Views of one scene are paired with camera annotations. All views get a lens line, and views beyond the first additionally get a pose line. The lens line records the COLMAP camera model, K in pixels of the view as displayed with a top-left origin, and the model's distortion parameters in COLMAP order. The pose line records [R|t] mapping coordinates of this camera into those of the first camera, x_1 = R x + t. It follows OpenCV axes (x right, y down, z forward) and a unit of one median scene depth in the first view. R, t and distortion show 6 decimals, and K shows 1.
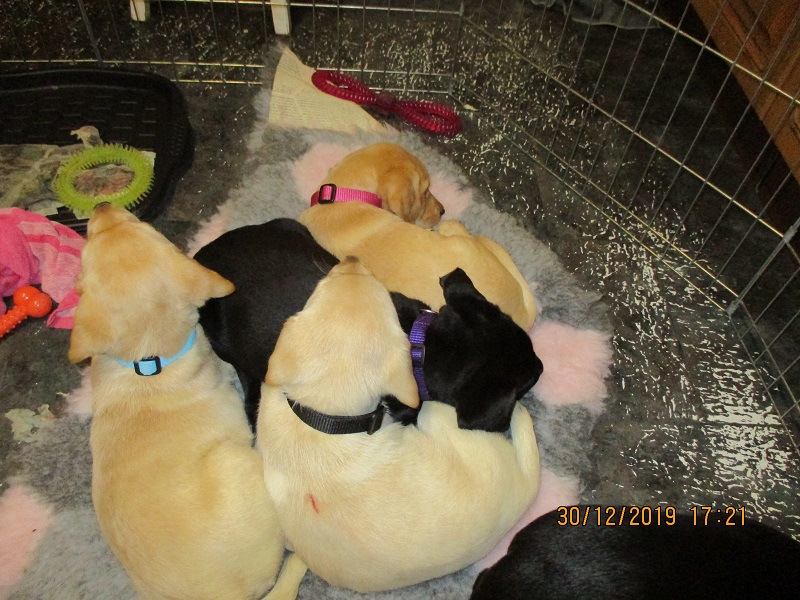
lens RADIAL K [[653.8, 0, 400.5], [0, 653.8, 283.1], [0, 0, 1]] dist [-0.034135, 0.003164]
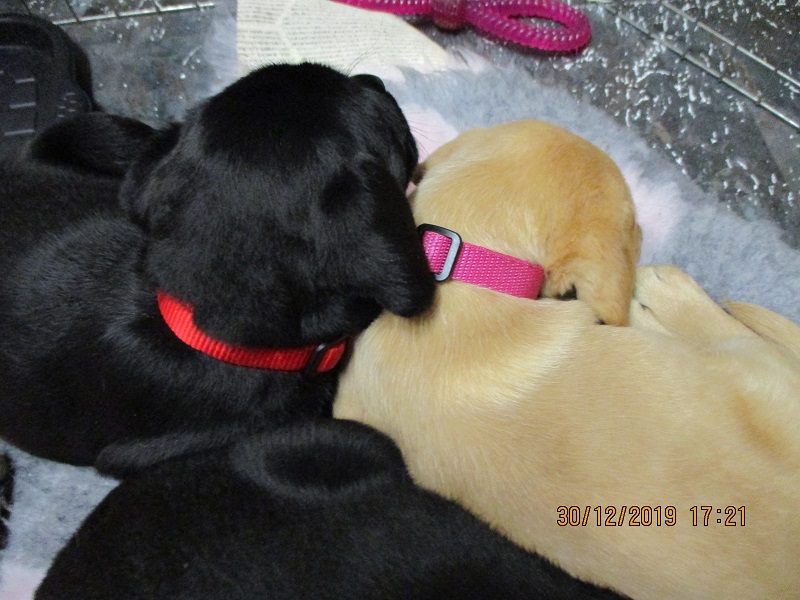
lens RADIAL K [[653.8, 0, 438.5], [0, 653.8, 315.8], [0, 0, 1]] dist [-0.034135, 0.003164]
pose [[0.991651, -0.124751, -0.032653, -0.055698], [0.128473, 0.977612, 0.166643, -0.147688], [0.011133, -0.169447, 0.985476, 0.539462]]
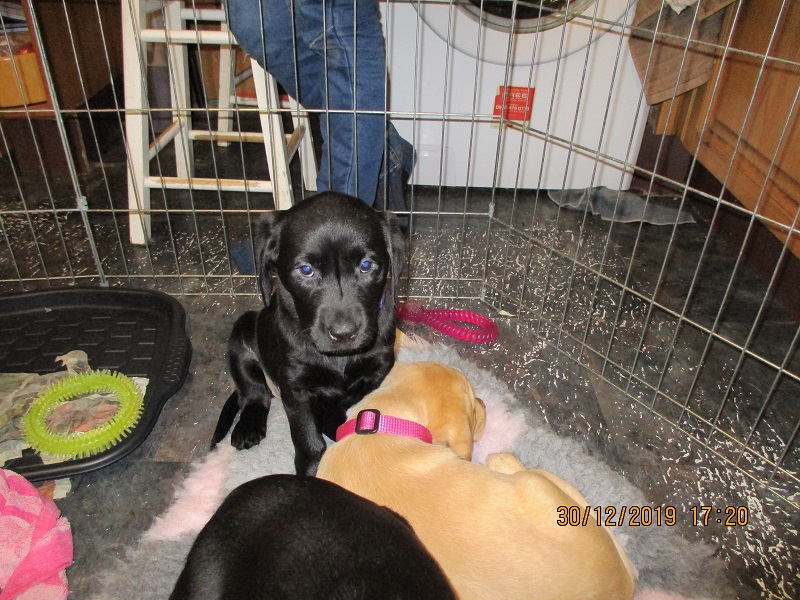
lens RADIAL K [[653.8, 0, 407.2], [0, 653.8, 301.1], [0, 0, 1]] dist [-0.034135, 0.003164]
pose [[0.998956, -0.042842, -0.015828, -0.017756], [0.036677, 0.959016, -0.280969, -0.051725], [0.027216, 0.280095, 0.959586, 0.177172]]
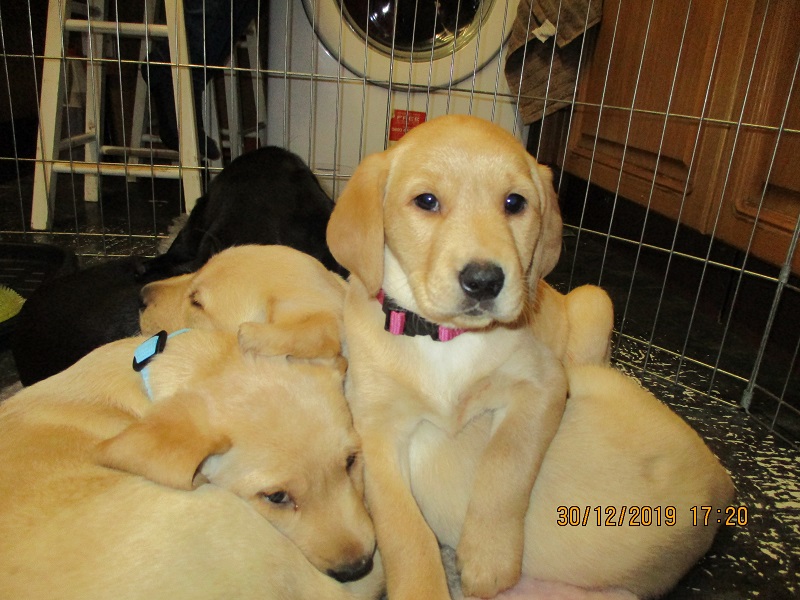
lens RADIAL K [[653.8, 0, 391.1], [0, 653.8, 282.1], [0, 0, 1]] dist [-0.034135, 0.003164]
pose [[0.993257, -0.041530, 0.108244, -0.011735], [0.090275, 0.862854, -0.497325, 0.271129], [-0.072745, 0.503744, 0.860785, 0.258028]]
